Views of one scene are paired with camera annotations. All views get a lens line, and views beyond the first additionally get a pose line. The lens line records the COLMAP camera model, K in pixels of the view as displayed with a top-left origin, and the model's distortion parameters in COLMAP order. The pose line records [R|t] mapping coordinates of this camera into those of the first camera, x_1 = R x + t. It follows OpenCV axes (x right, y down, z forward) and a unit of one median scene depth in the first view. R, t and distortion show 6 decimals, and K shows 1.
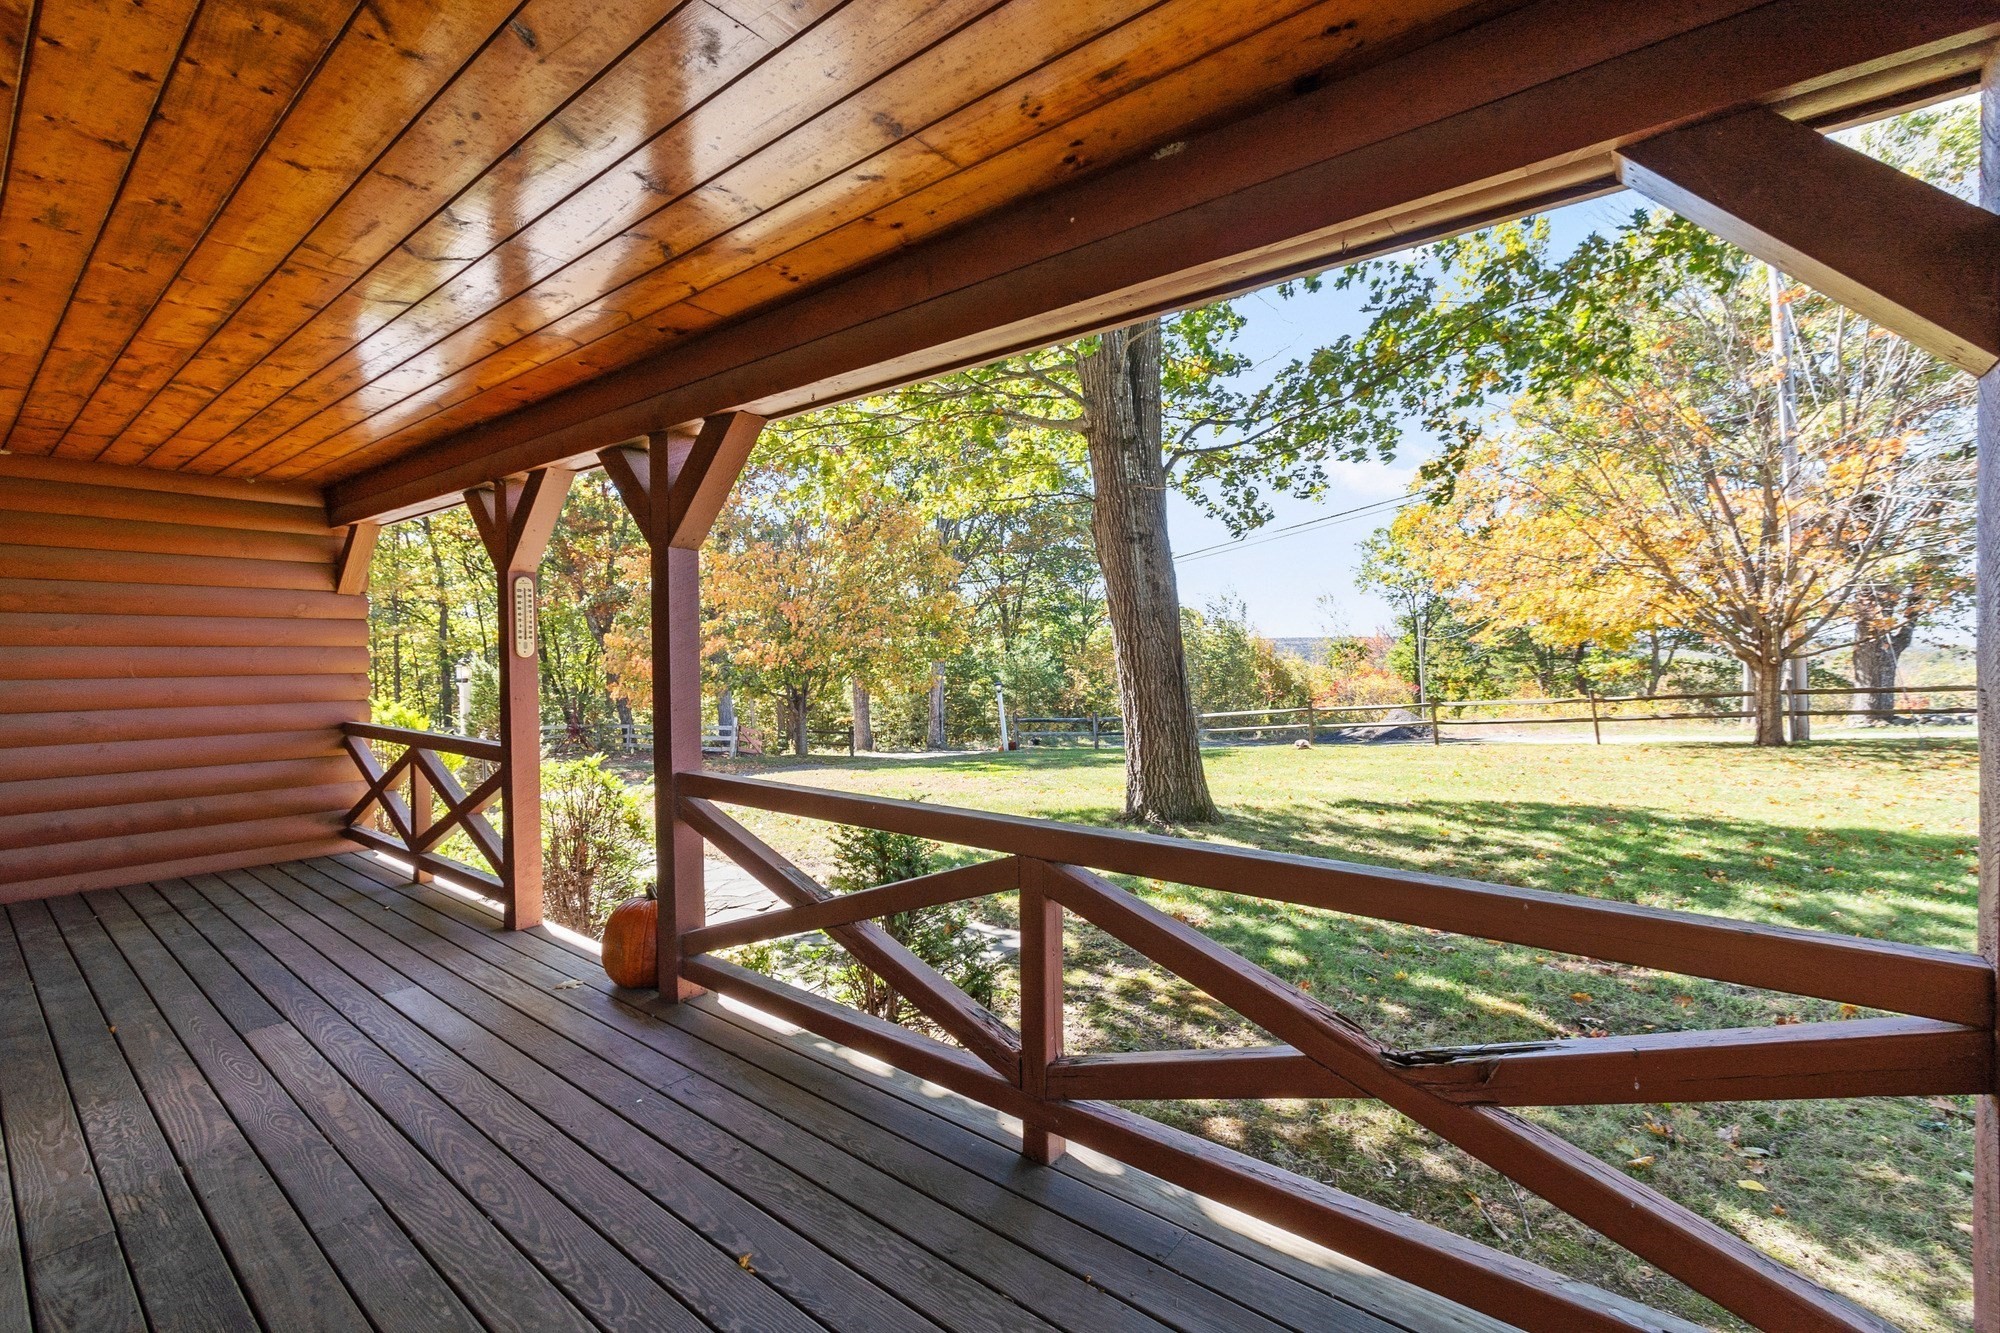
lens RADIAL K [[873.5, 0, 998.6], [0, 873.5, 670.8], [0, 0, 1]] dist [-0.001521, -0.000066]
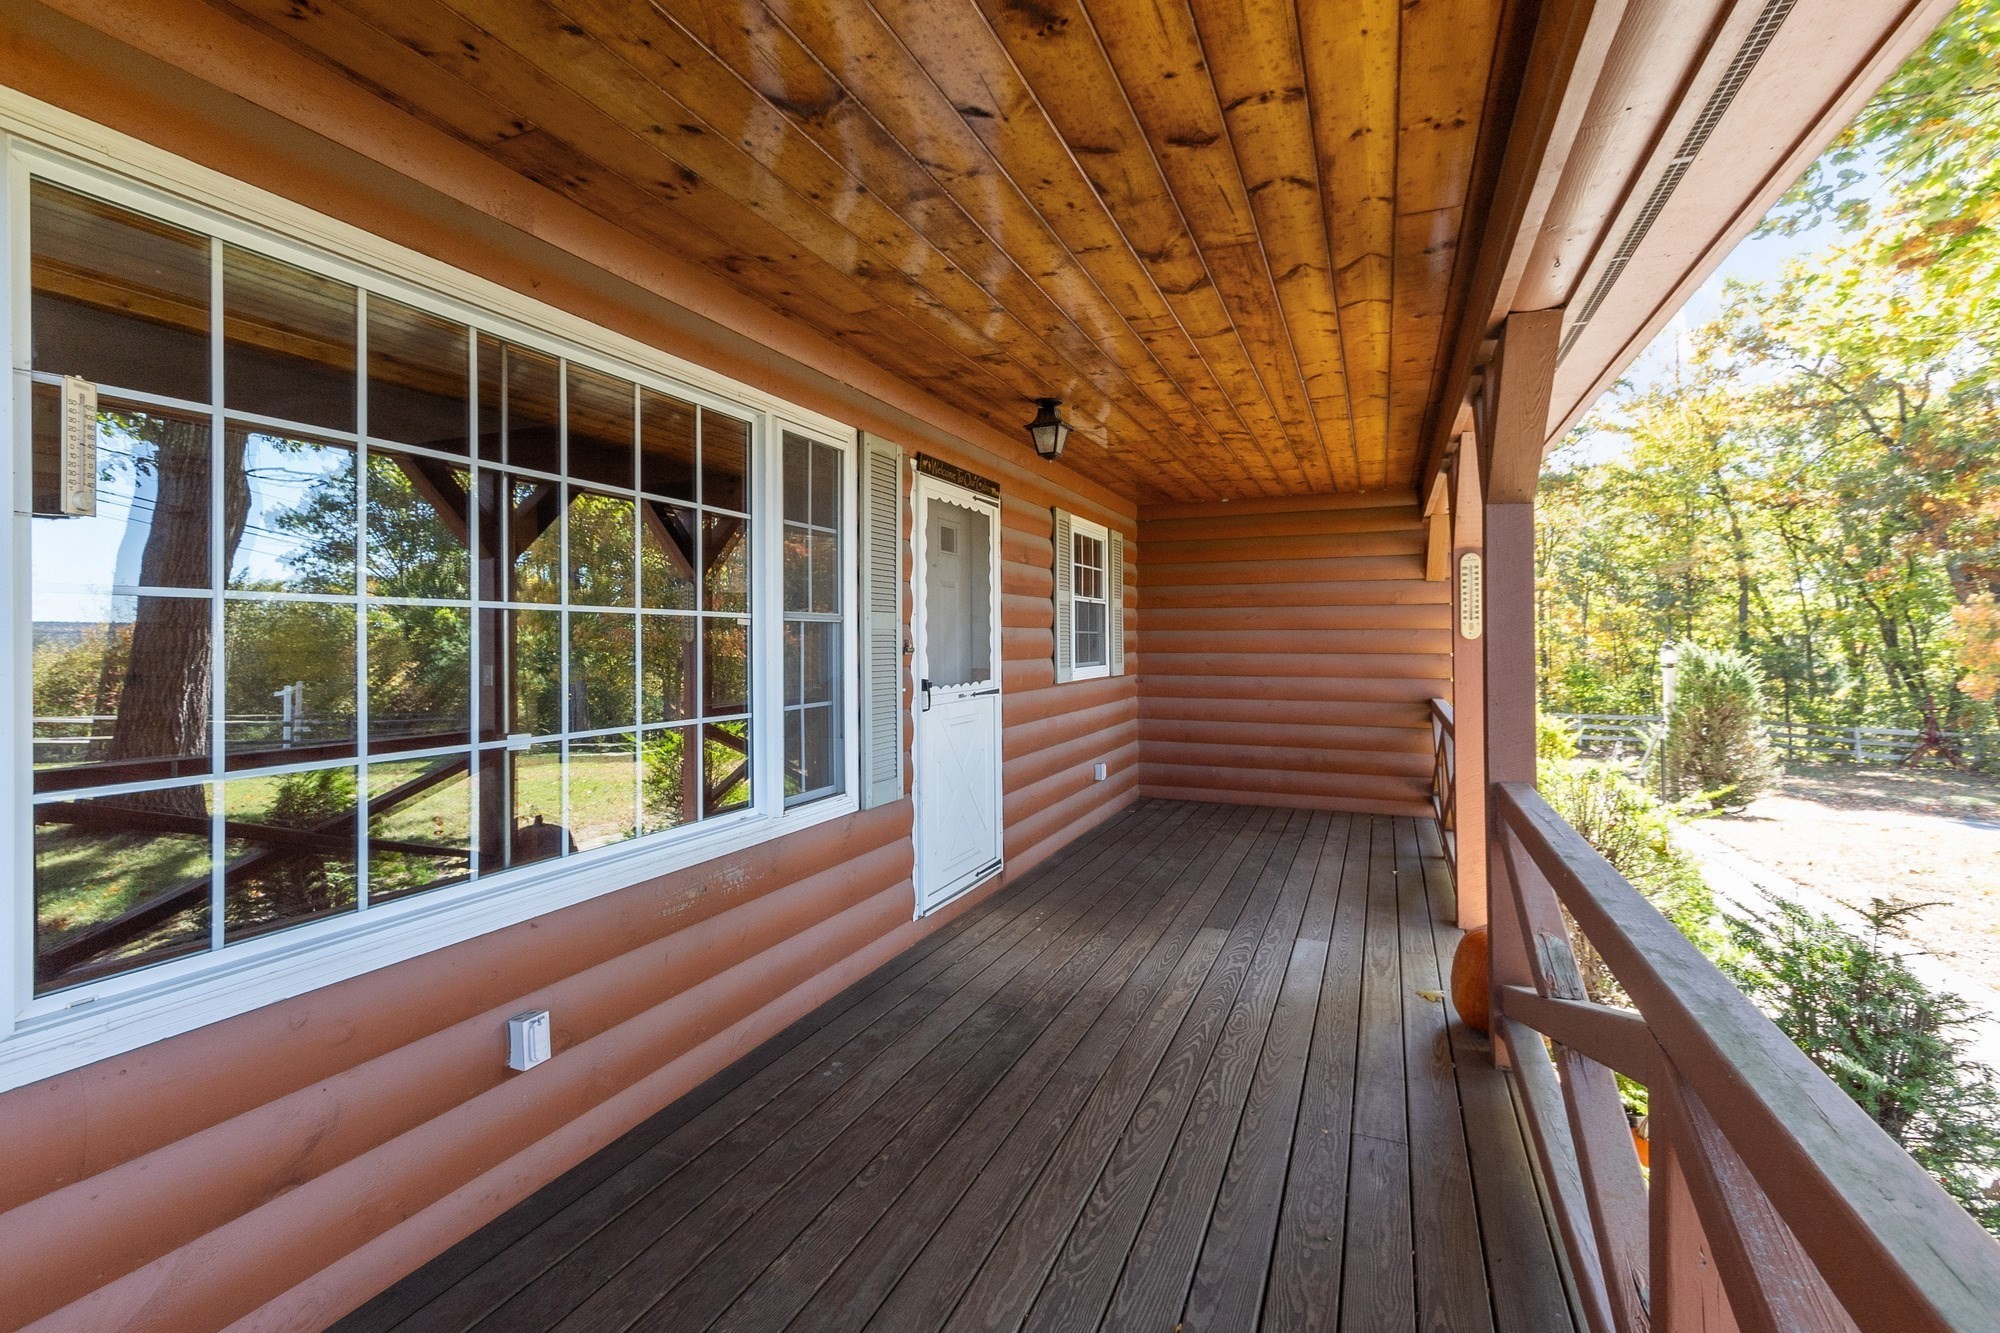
lens RADIAL K [[873.5, 0, 995.4], [0, 873.5, 628.5], [0, 0, 1]] dist [-0.001521, -0.000066]
pose [[0.258899, -0.007063, -0.965878, 0.261053], [-0.021503, 0.999683, -0.013074, -0.002531], [0.965665, 0.024154, 0.258666, 0.303372]]
